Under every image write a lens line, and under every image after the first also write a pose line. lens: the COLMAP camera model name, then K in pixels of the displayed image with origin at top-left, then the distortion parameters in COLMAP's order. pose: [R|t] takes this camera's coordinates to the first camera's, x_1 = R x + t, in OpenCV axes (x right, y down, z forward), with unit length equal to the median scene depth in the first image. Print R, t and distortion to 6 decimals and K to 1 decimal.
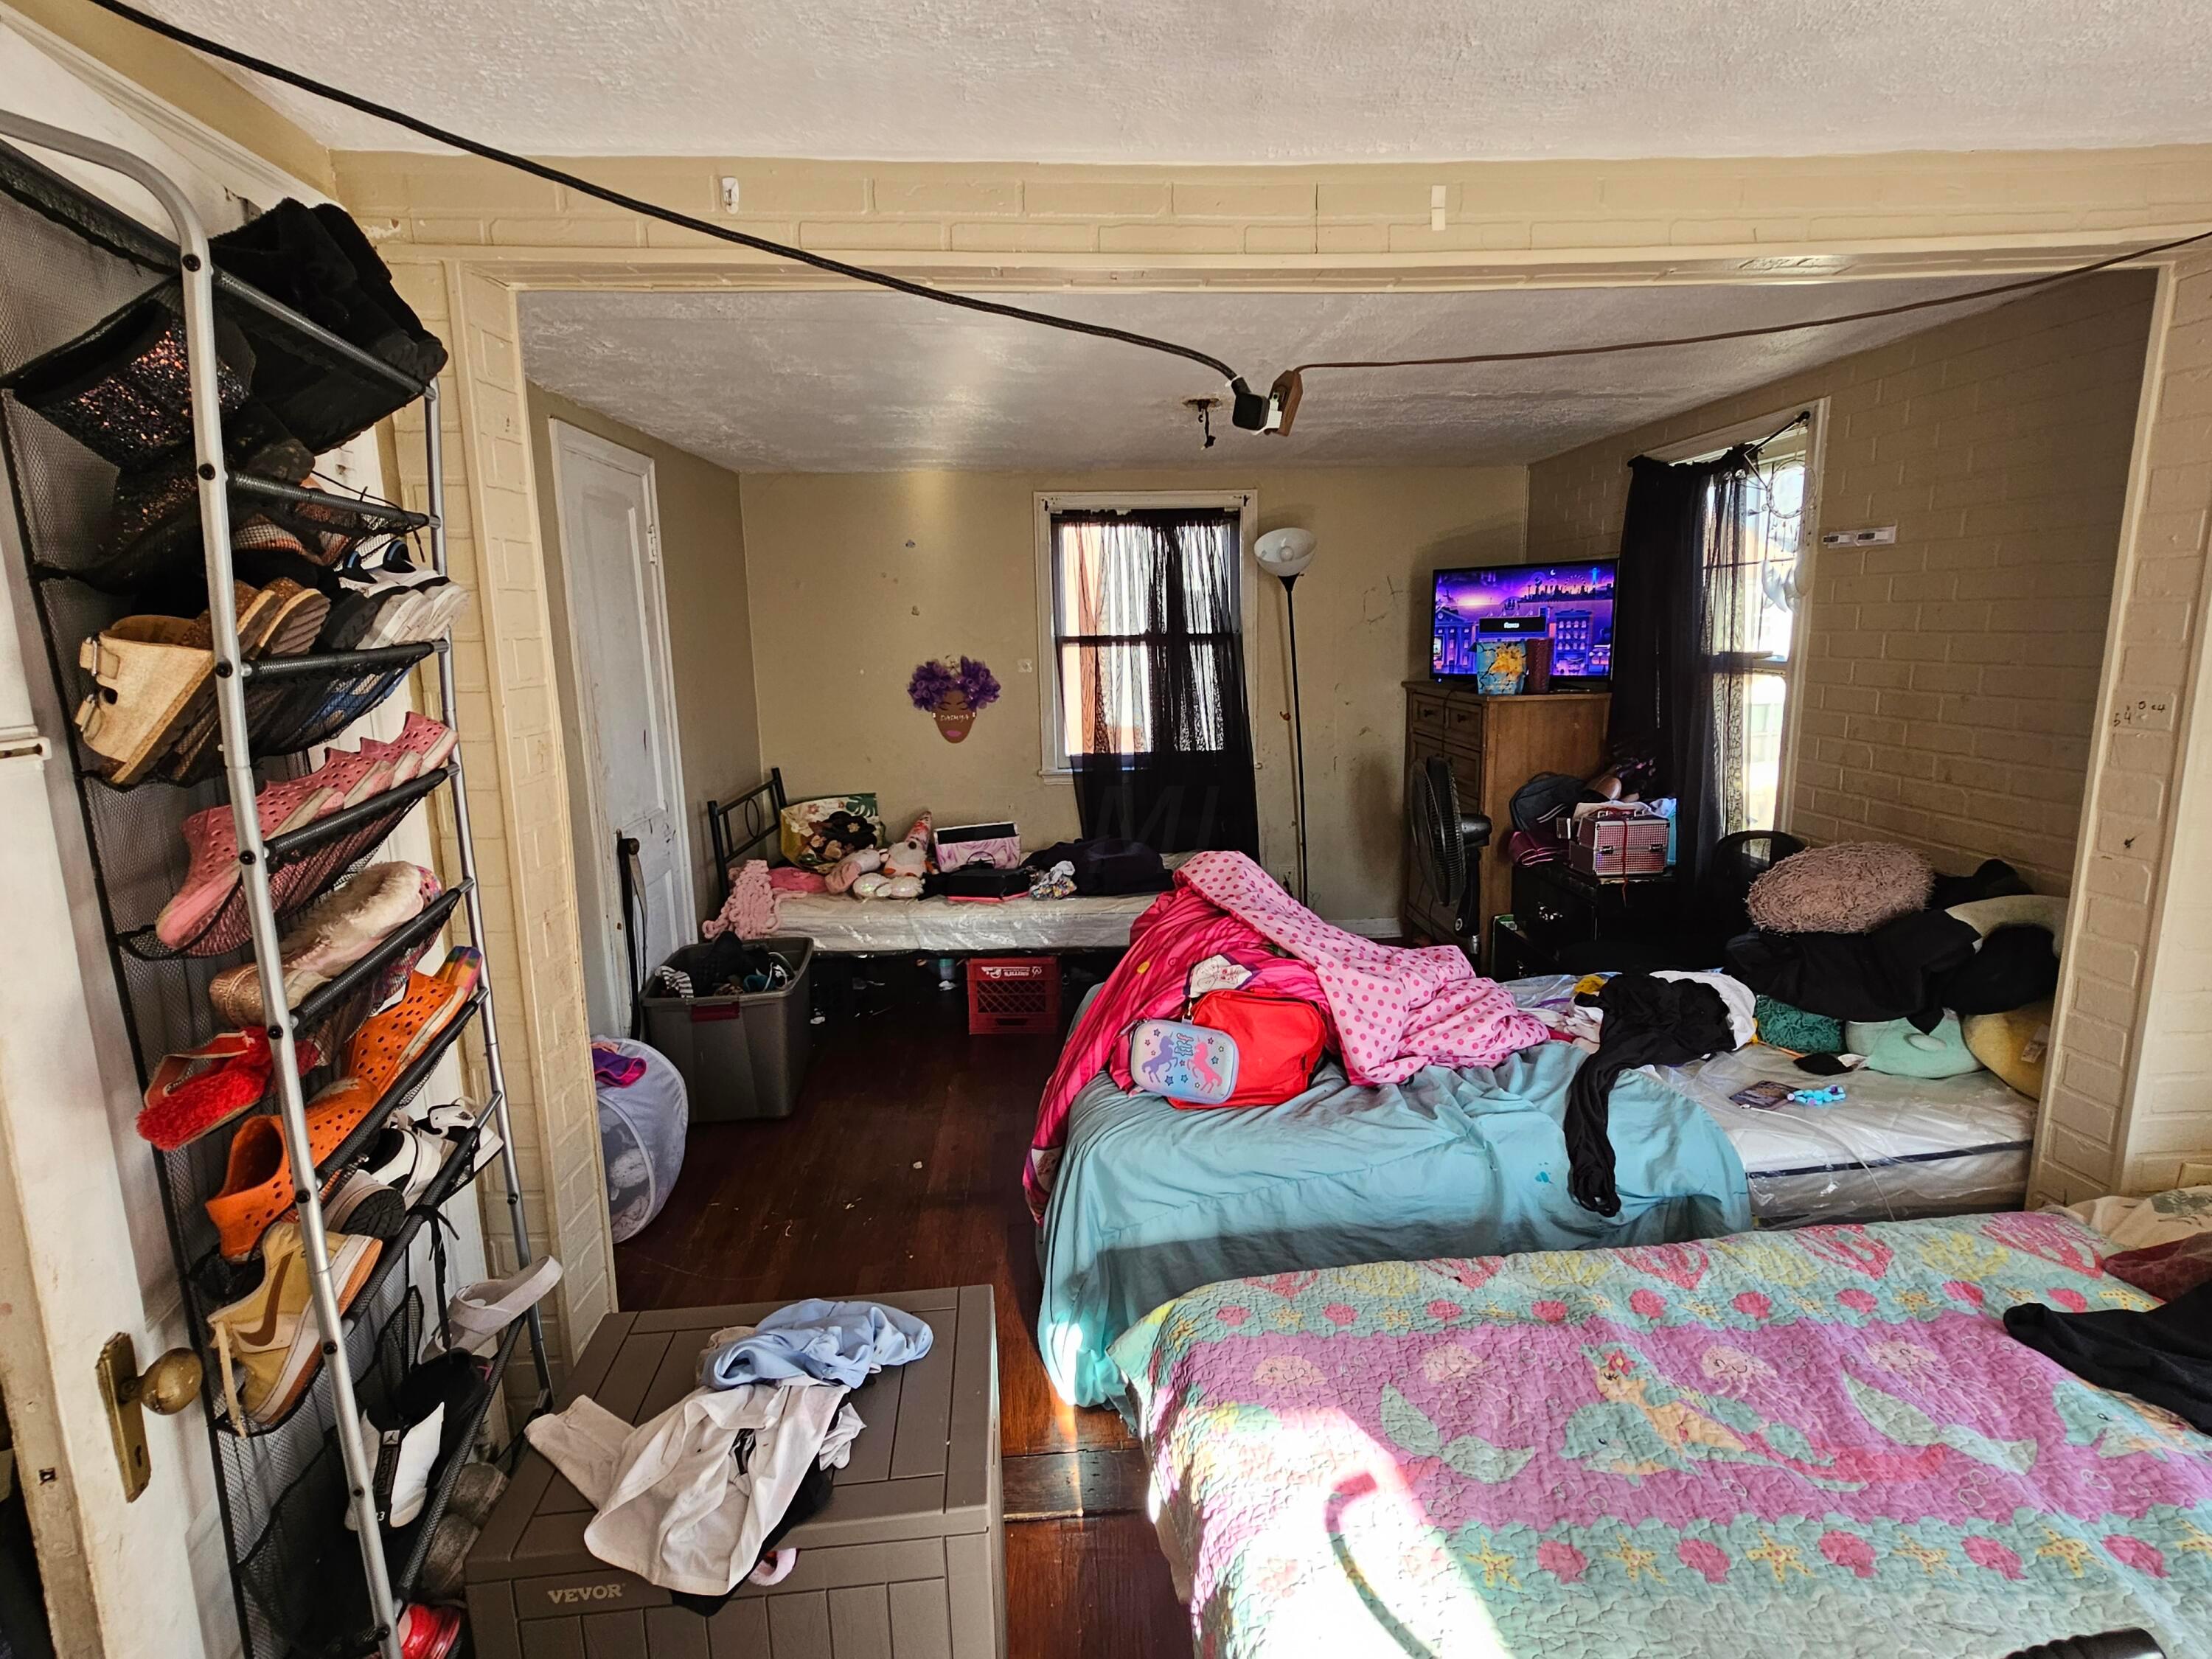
lens RADIAL K [[1098.7, 0, 1112.8], [0, 1098.7, 819.5], [0, 0, 1]] dist [0.001774, 0.000186]
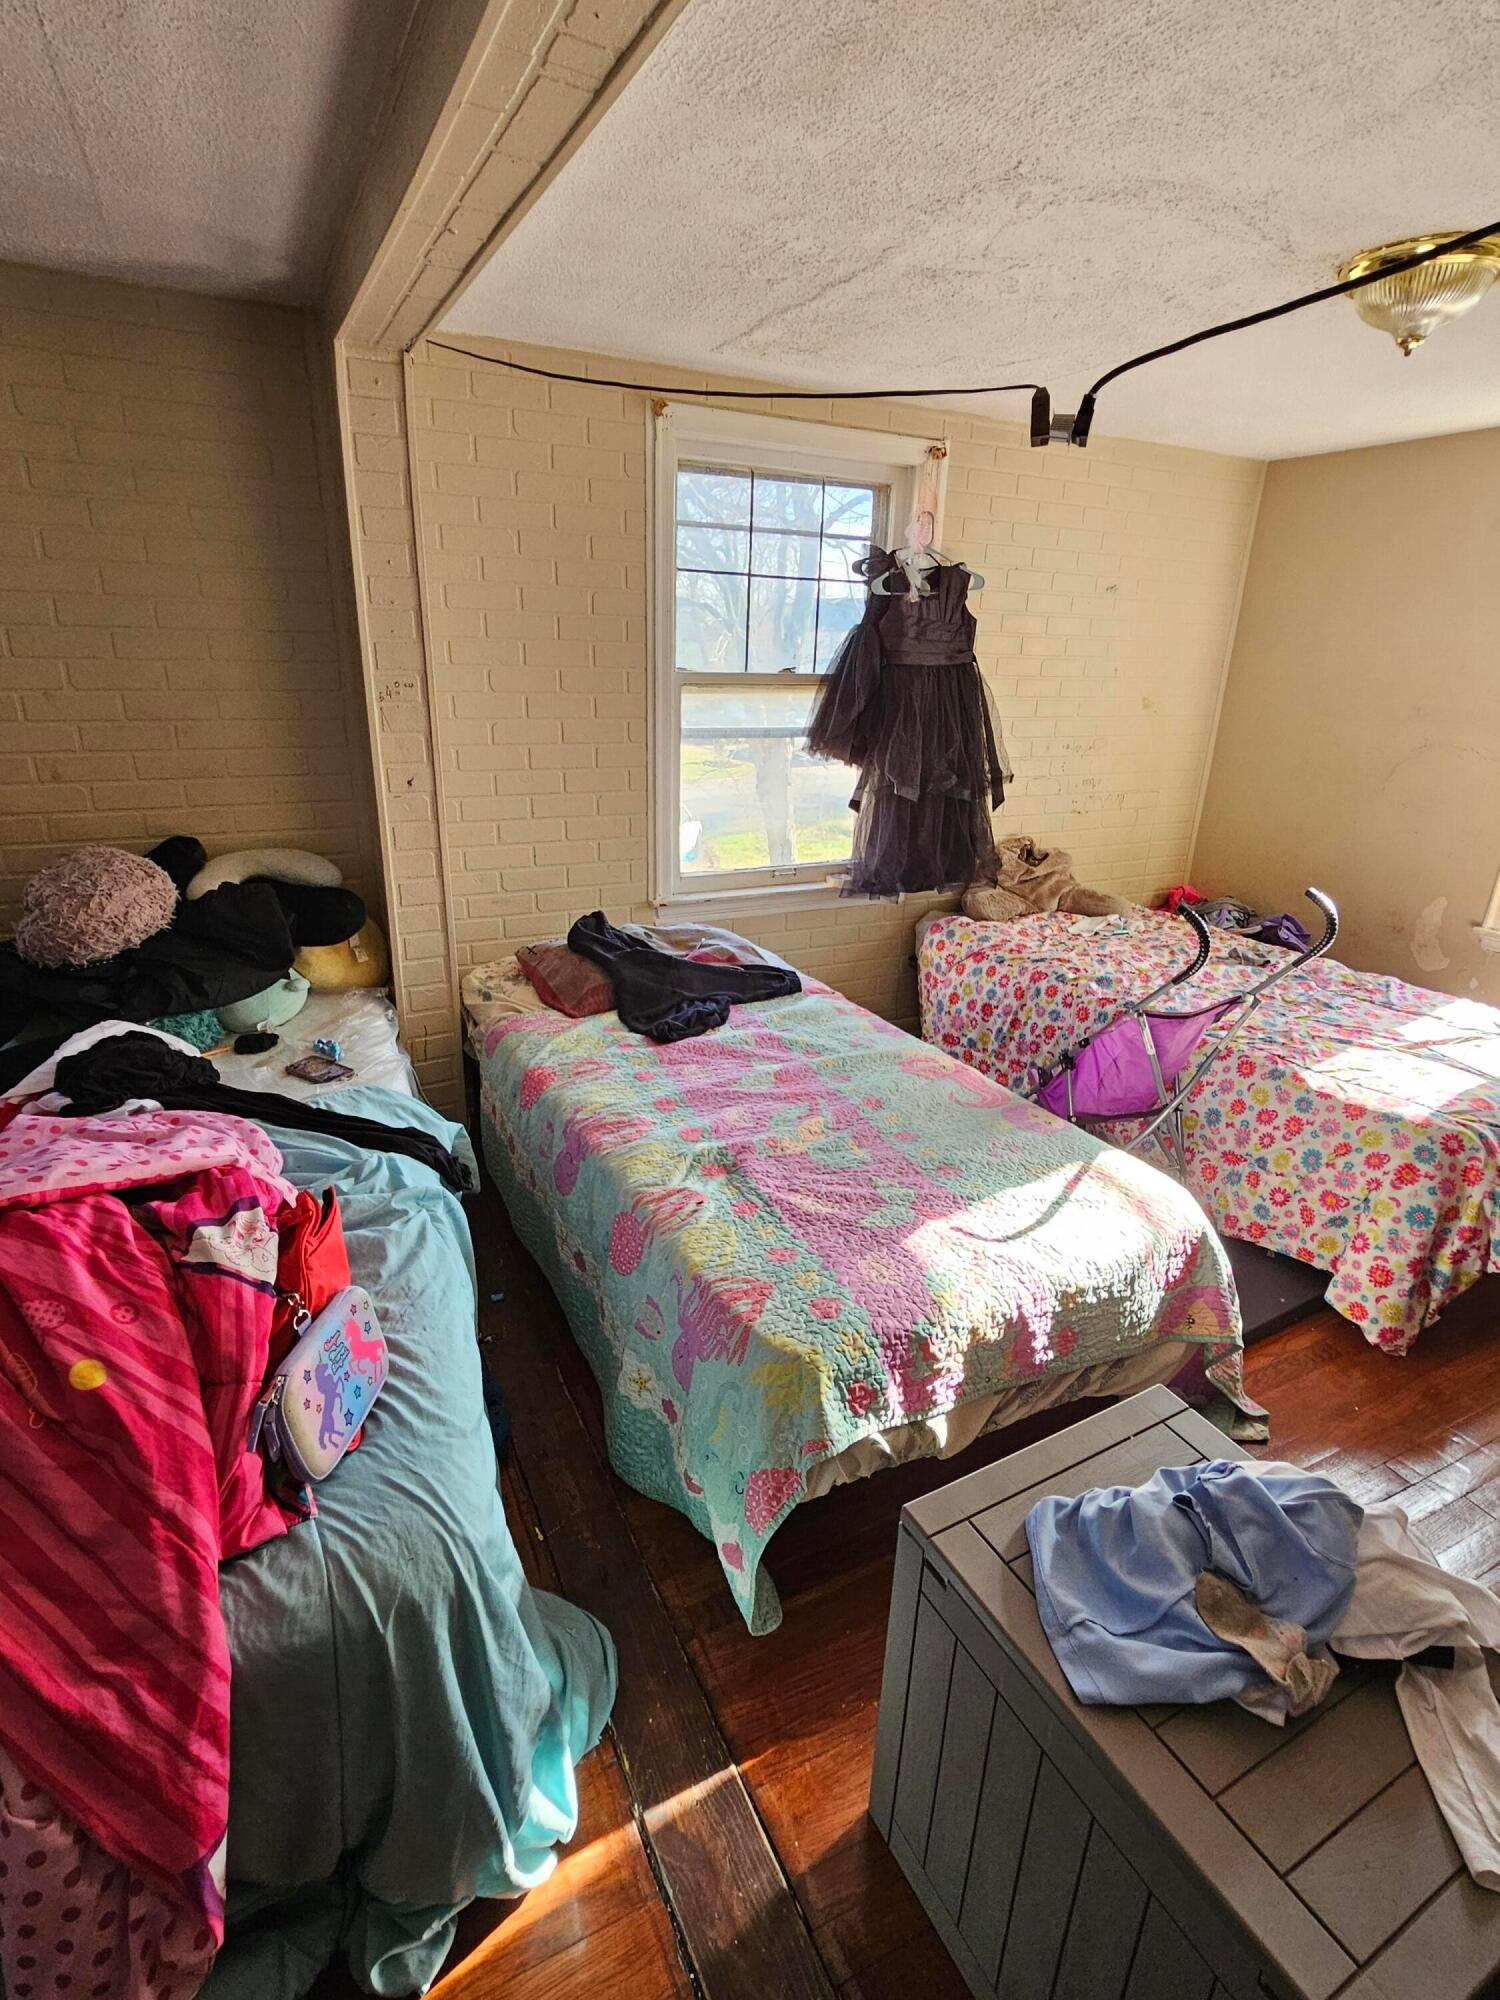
lens RADIAL K [[993.4, 0, 750.0], [0, 993.4, 1000.0], [0, 0, 1]] dist [0.001774, 0.000186]
pose [[-0.384345, -0.313839, 0.868207, -0.523418], [0.135011, 0.911224, 0.389157, -0.177807], [-0.913264, 0.266788, -0.307853, 1.123703]]
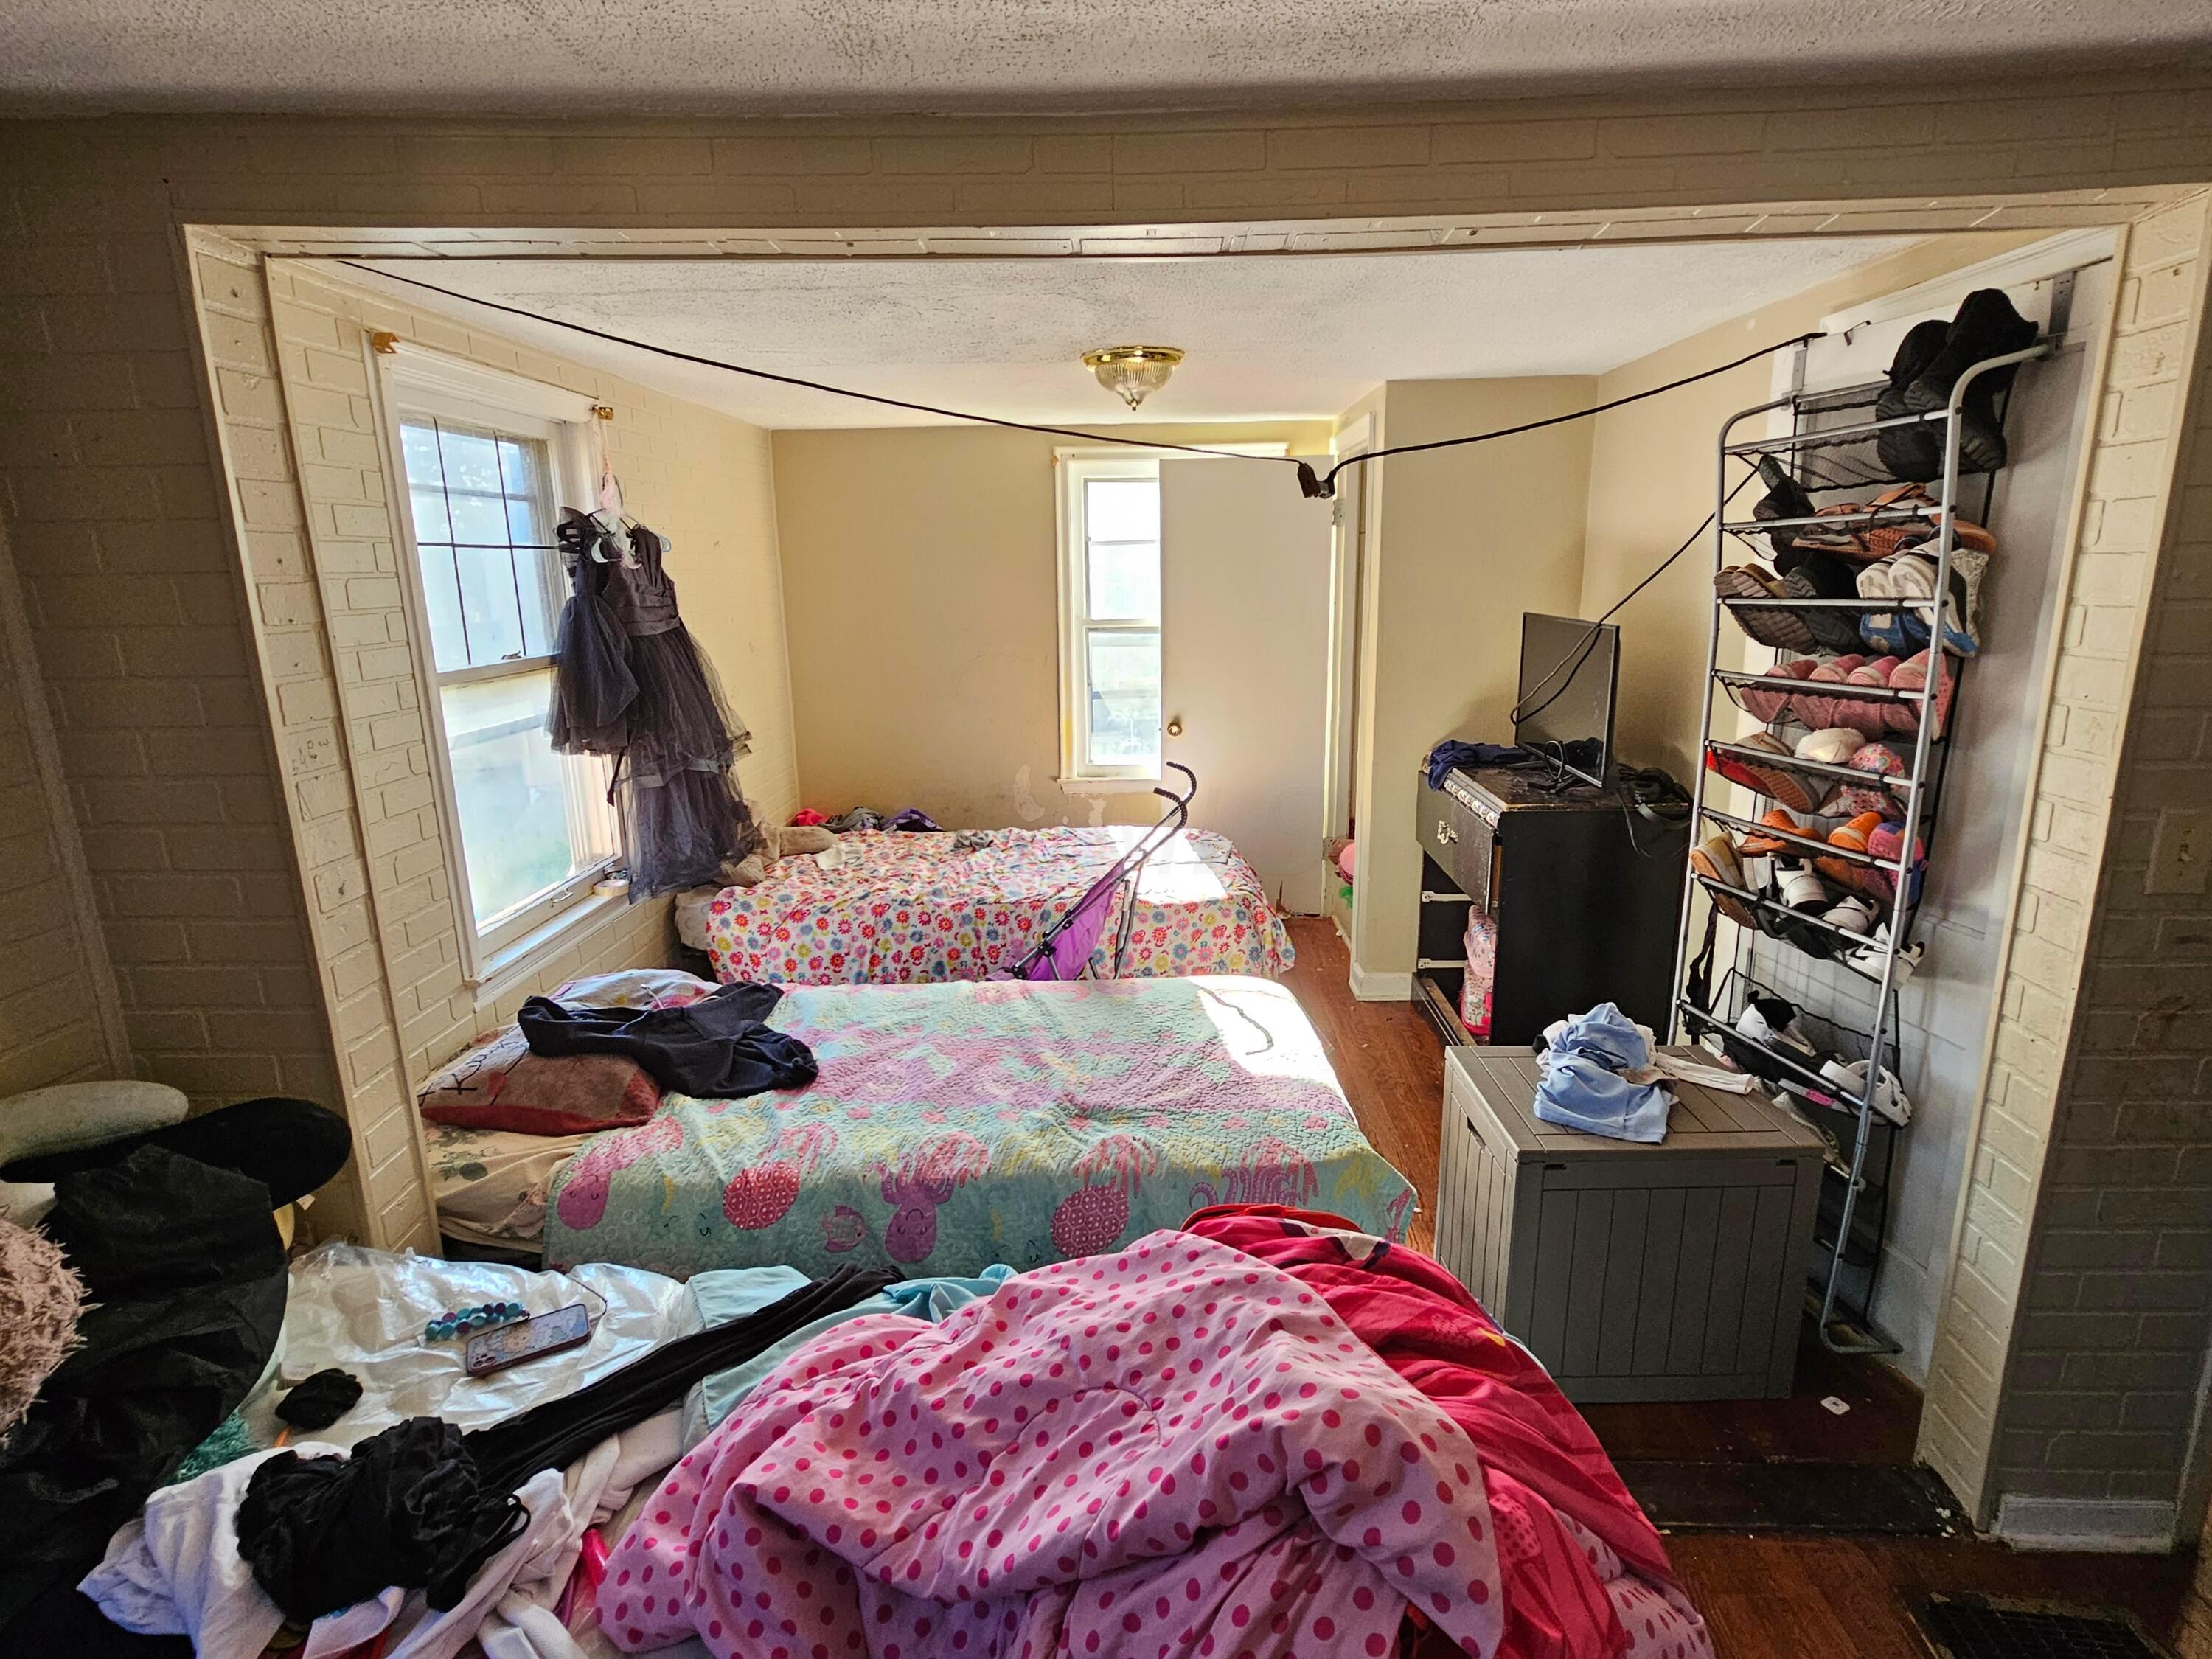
lens RADIAL K [[1098.7, 0, 1112.8], [0, 1098.7, 819.5], [0, 0, 1]] dist [0.001774, 0.000186]
pose [[-0.994336, 0.008610, 0.105938, 0.182074], [0.049401, 0.919949, 0.388914, -0.379352], [-0.094109, 0.391944, -0.915163, 1.850034]]
